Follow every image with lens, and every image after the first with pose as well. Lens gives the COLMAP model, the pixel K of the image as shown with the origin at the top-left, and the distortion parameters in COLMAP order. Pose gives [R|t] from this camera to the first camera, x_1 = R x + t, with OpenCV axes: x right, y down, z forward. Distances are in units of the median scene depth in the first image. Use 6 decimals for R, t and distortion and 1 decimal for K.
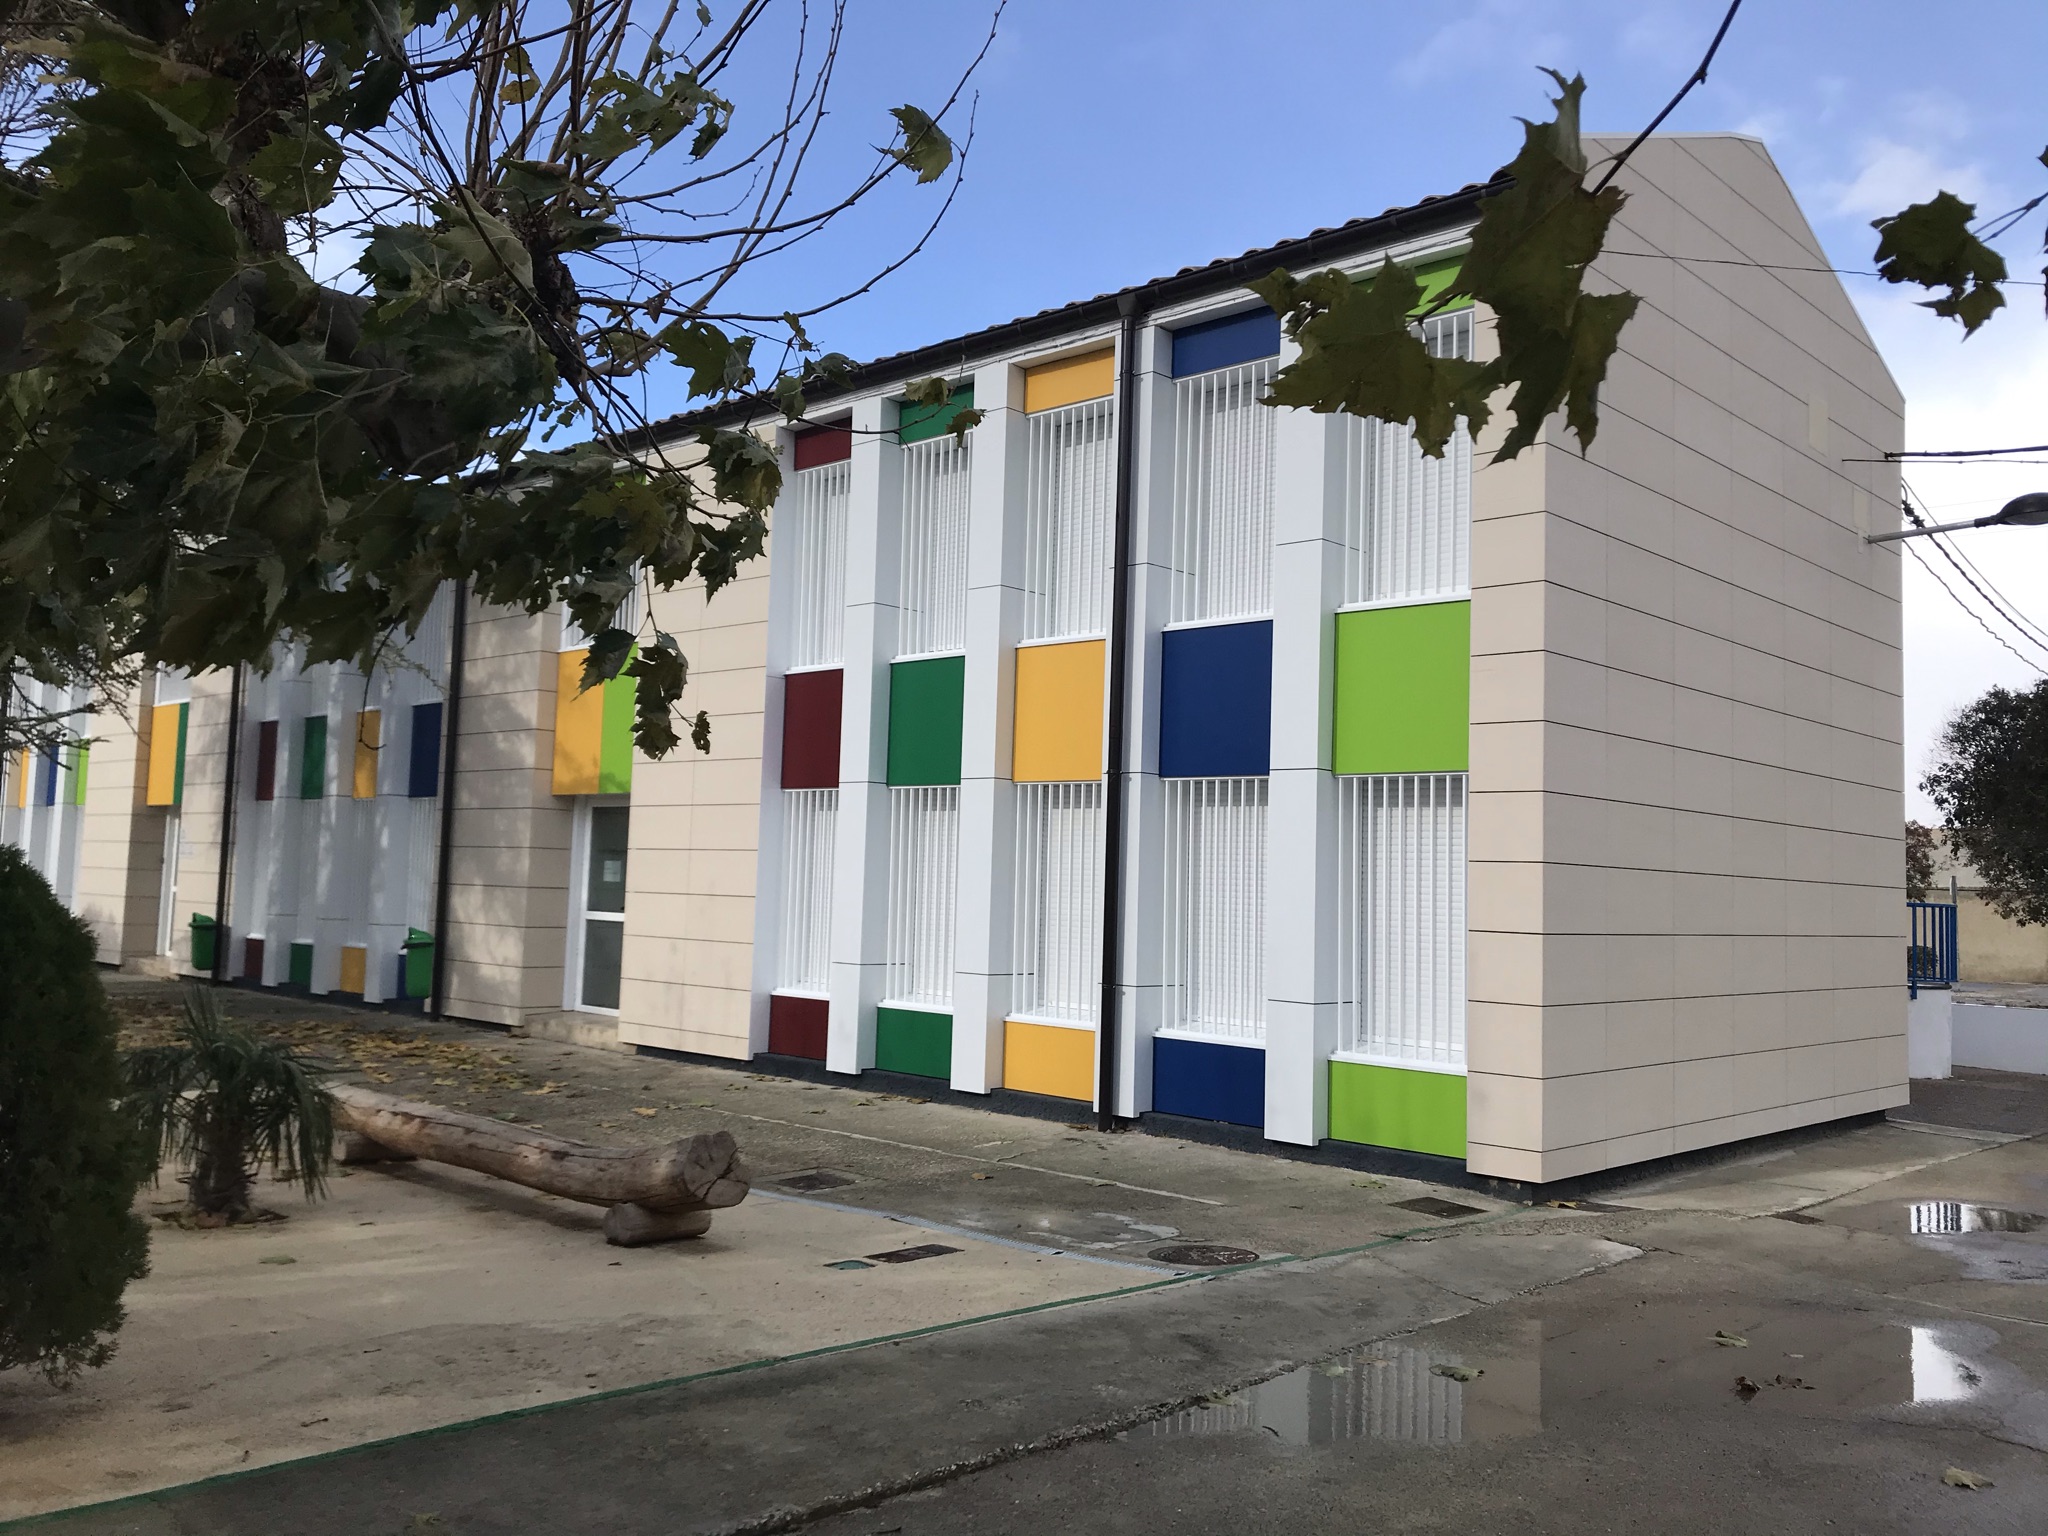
lens RADIAL K [[1663.2, 0, 1030.9], [0, 1663.2, 784.8], [0, 0, 1]] dist [0.017377, -0.005758]
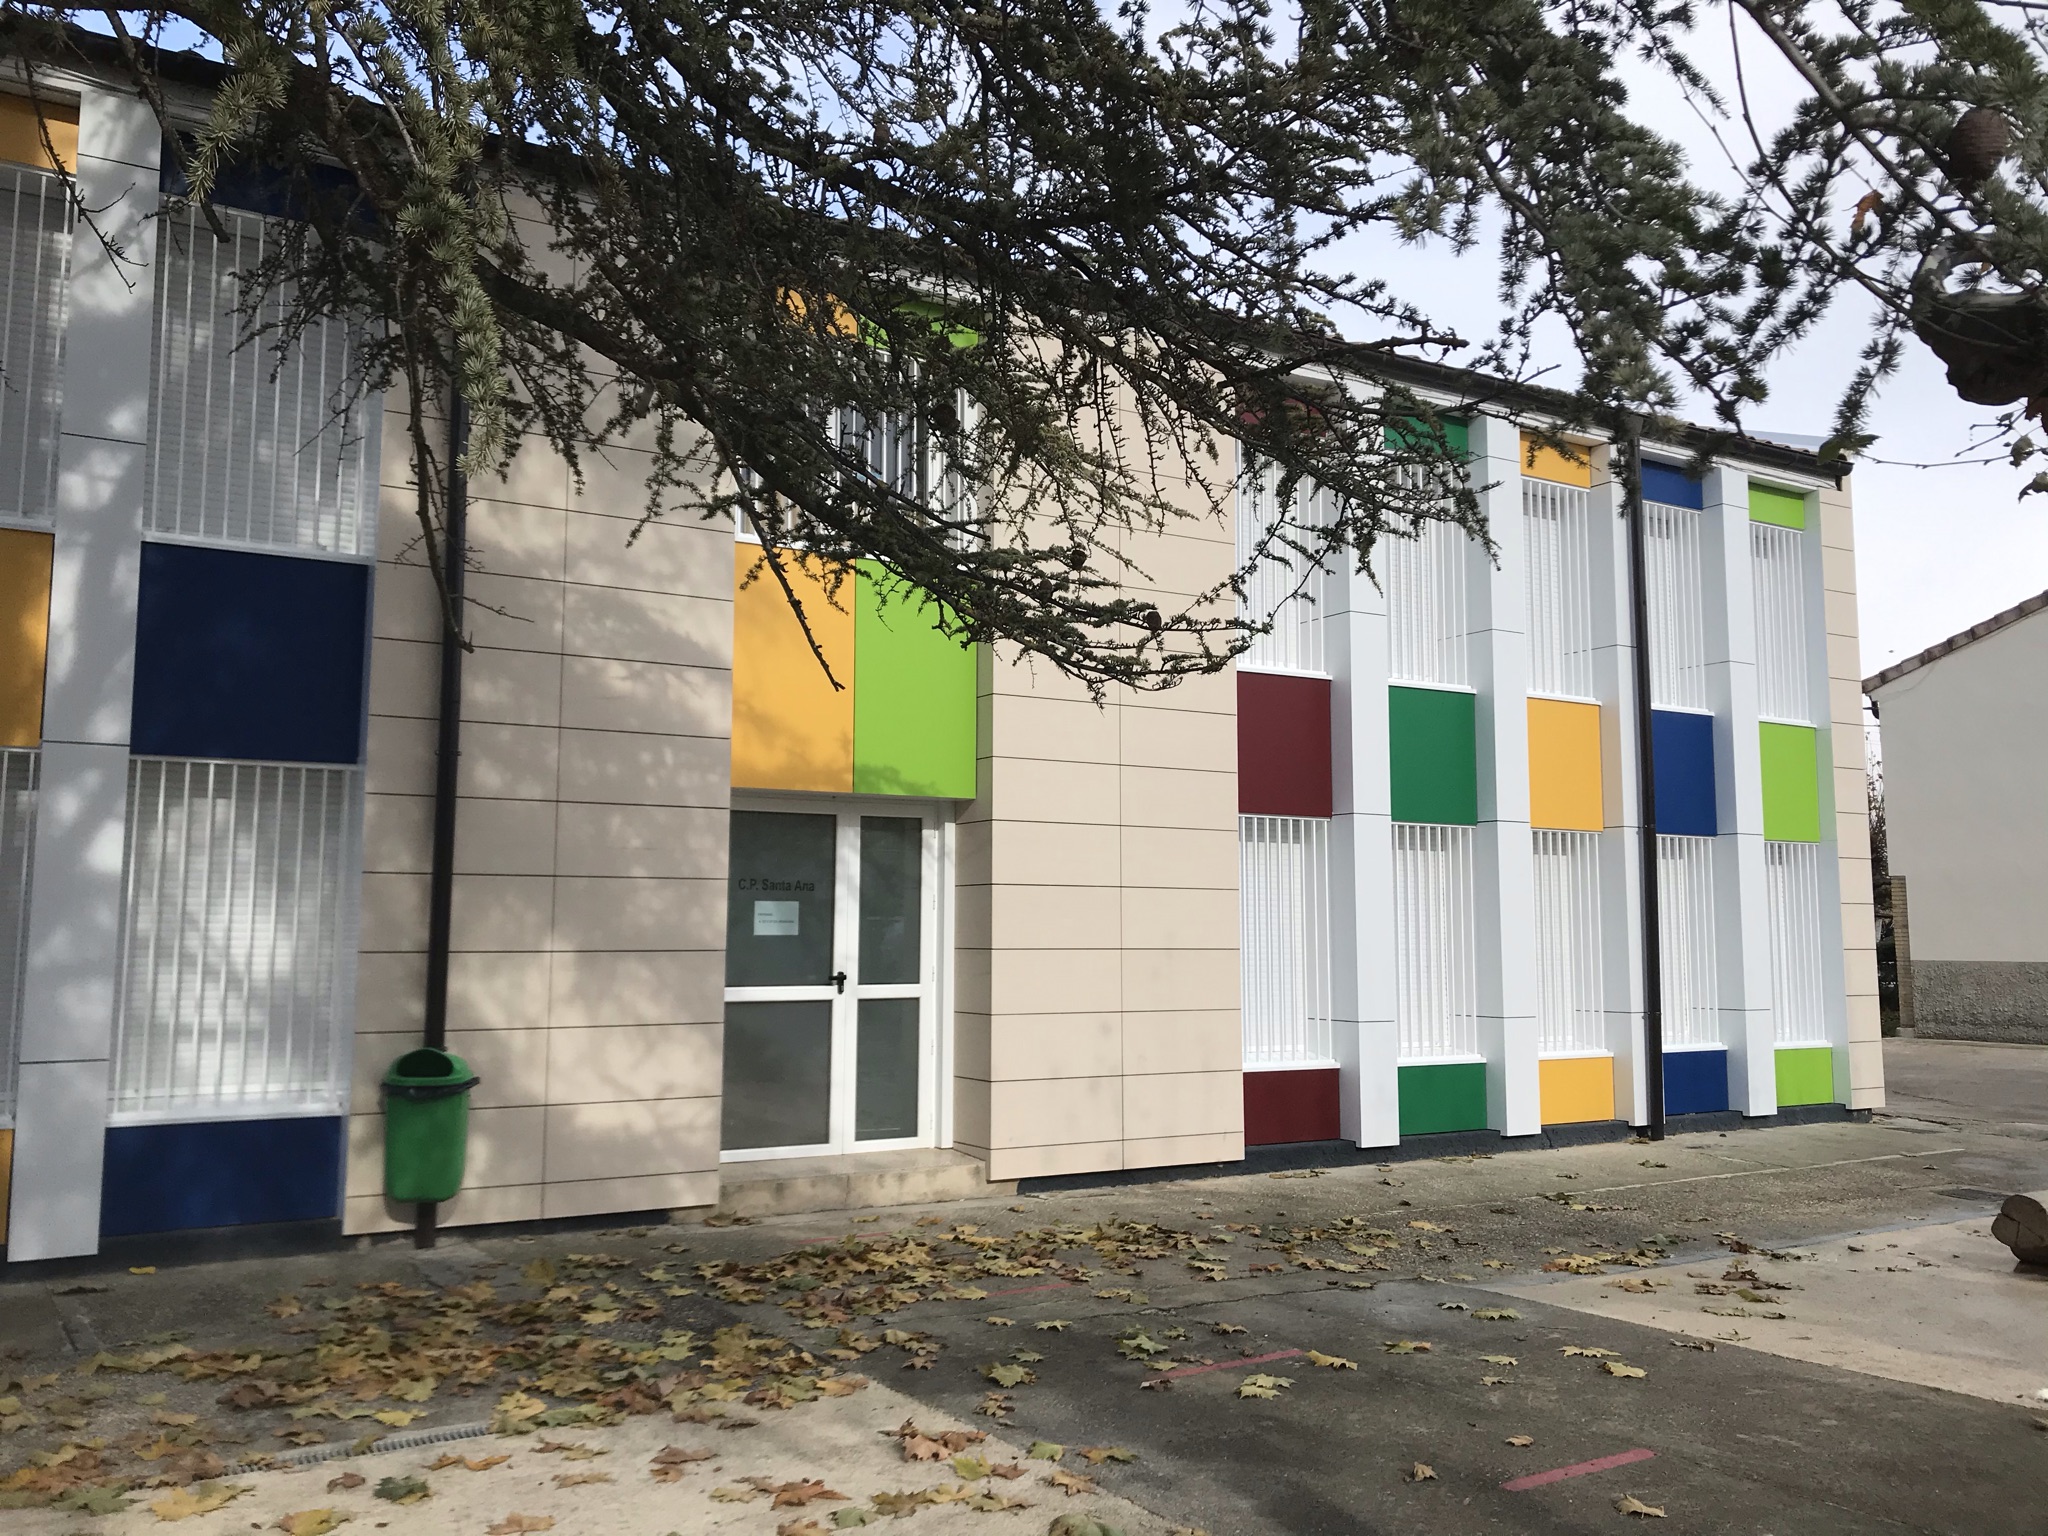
lens RADIAL K [[1599.2, 0, 959.4], [0, 1599.2, 770.7], [0, 0, 1]] dist [-0.001768, -0.009641]
pose [[0.311056, 0.061338, 0.948410, -1.026670], [-0.055576, 0.997381, -0.046278, 0.027883], [-0.948765, -0.038314, 0.313651, 0.986731]]
